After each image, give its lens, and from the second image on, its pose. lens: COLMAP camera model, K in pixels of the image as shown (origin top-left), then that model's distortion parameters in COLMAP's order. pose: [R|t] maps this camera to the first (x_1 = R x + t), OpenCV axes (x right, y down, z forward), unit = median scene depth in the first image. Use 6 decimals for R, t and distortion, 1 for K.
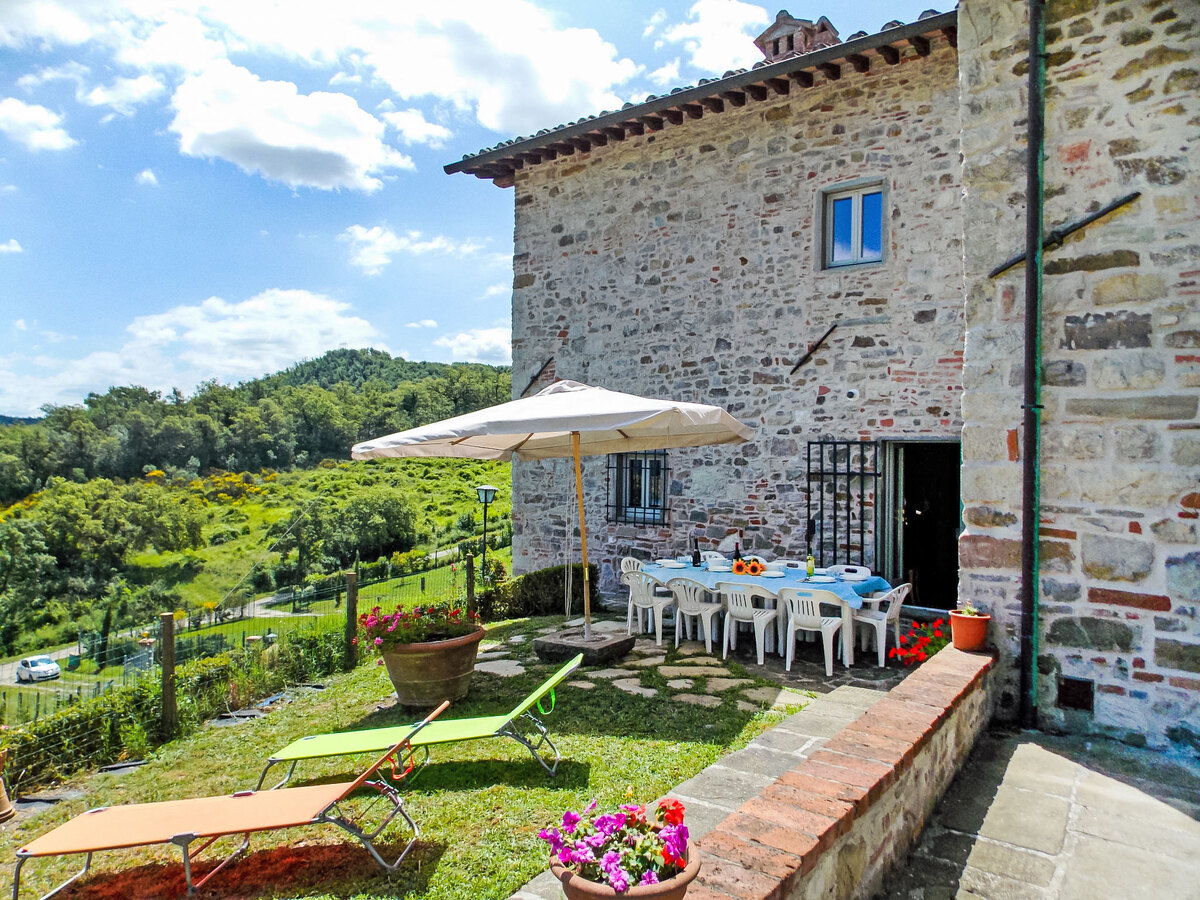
lens RADIAL K [[787.6, 0, 600.0], [0, 787.6, 450.0], [0, 0, 1]] dist [0.001782, 0.002766]
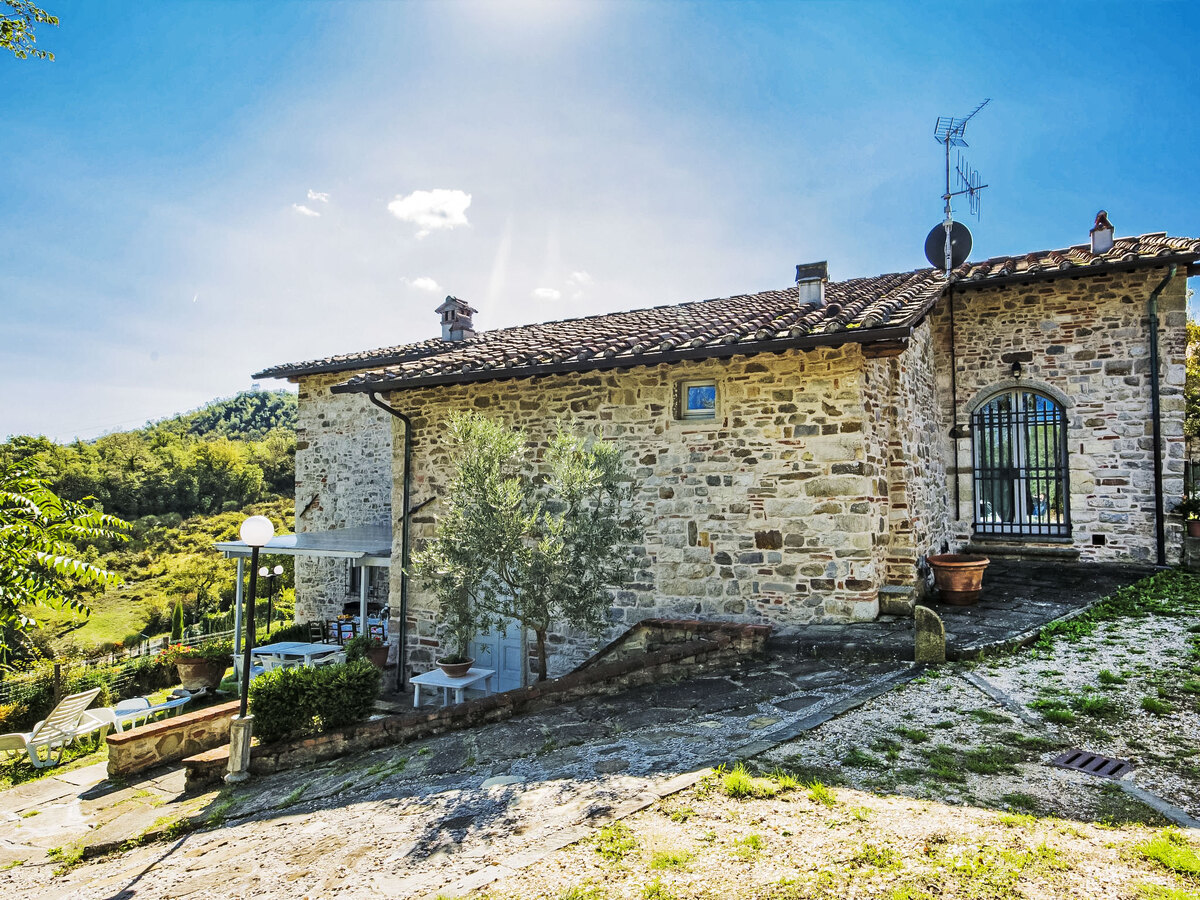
lens RADIAL K [[743.7, 0, 600.0], [0, 743.7, 450.0], [0, 0, 1]] dist [0.003094, 0.002393]
pose [[0.993208, -0.011642, 0.115768, 0.490904], [0.016761, 0.998919, -0.043349, -0.187974], [-0.115138, 0.044995, 0.992330, -0.872990]]
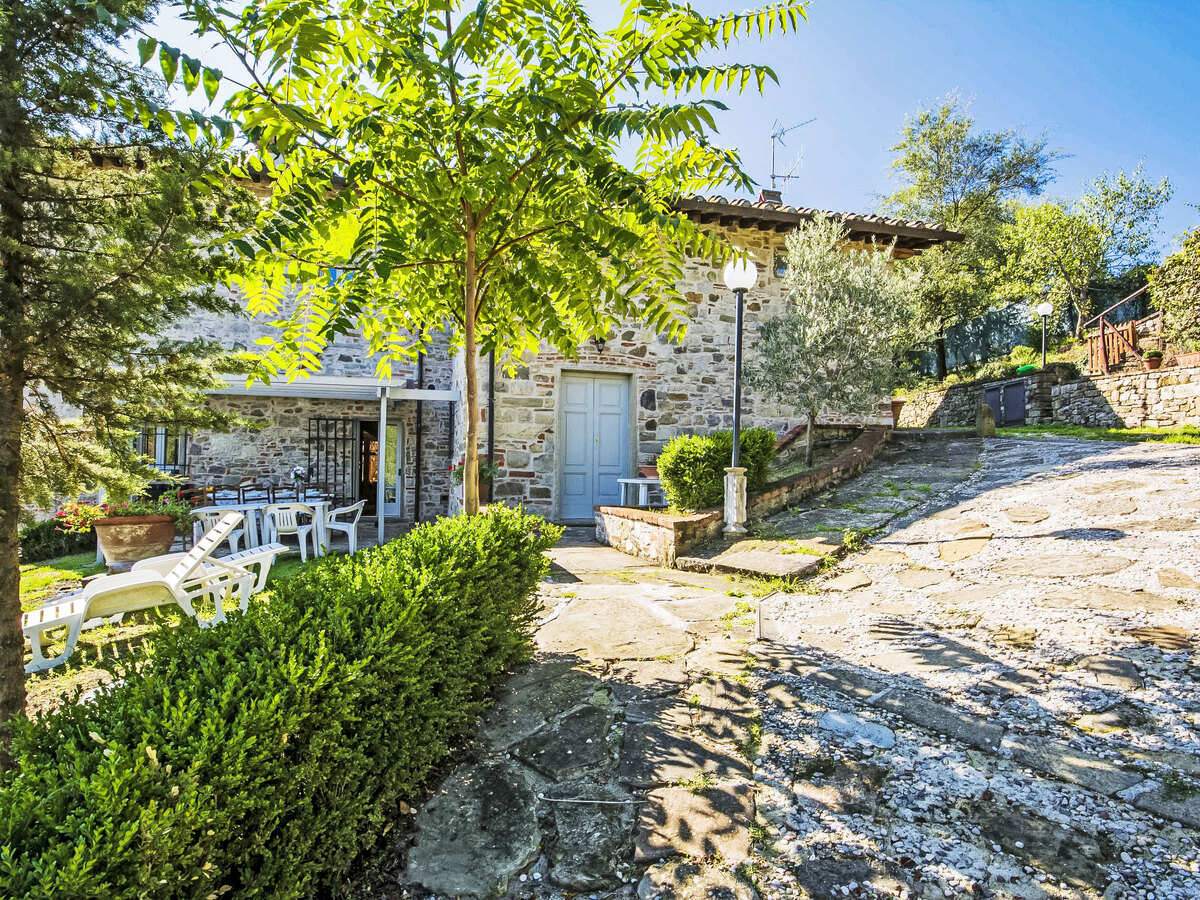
lens RADIAL K [[787.6, 0, 600.0], [0, 787.6, 450.0], [0, 0, 1]] dist [0.001782, 0.002766]
pose [[0.599188, 0.022774, 0.800285, -0.649862], [-0.011355, 0.999737, -0.019948, 0.079162], [-0.800528, 0.002866, 0.599288, -0.400100]]
